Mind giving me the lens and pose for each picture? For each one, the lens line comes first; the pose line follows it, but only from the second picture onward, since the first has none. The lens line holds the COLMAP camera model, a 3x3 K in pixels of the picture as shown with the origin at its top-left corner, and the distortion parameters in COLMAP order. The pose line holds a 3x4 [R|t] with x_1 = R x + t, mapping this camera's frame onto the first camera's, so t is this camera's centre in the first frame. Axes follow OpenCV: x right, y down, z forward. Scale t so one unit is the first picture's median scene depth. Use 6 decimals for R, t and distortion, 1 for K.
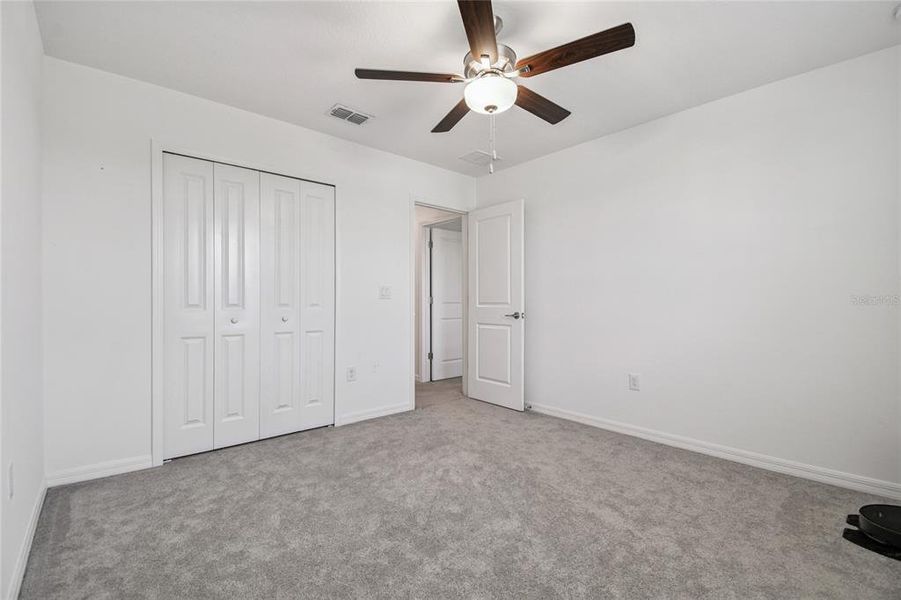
lens RADIAL K [[404.8, 0, 451.3], [0, 404.8, 292.4], [0, 0, 1]] dist [0.000745, 0.000107]
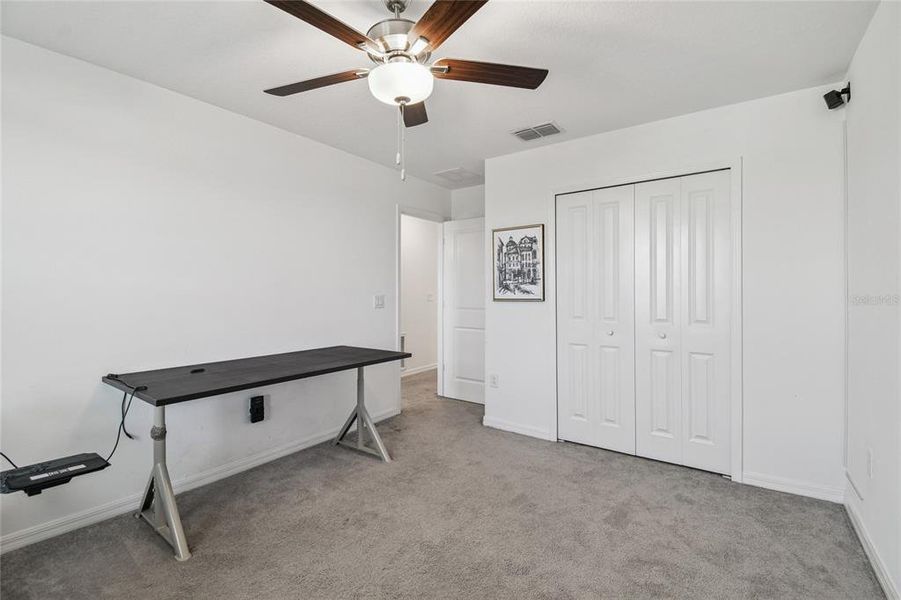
lens RADIAL K [[401.1, 0, 447.3], [0, 401.1, 304.3], [0, 0, 1]] dist [-0.000850, -0.000087]
pose [[0.212428, -0.006427, -0.977155, 0.309413], [-0.004033, 0.999964, -0.007454, 0.003796], [0.977168, 0.005525, 0.212395, 0.277789]]
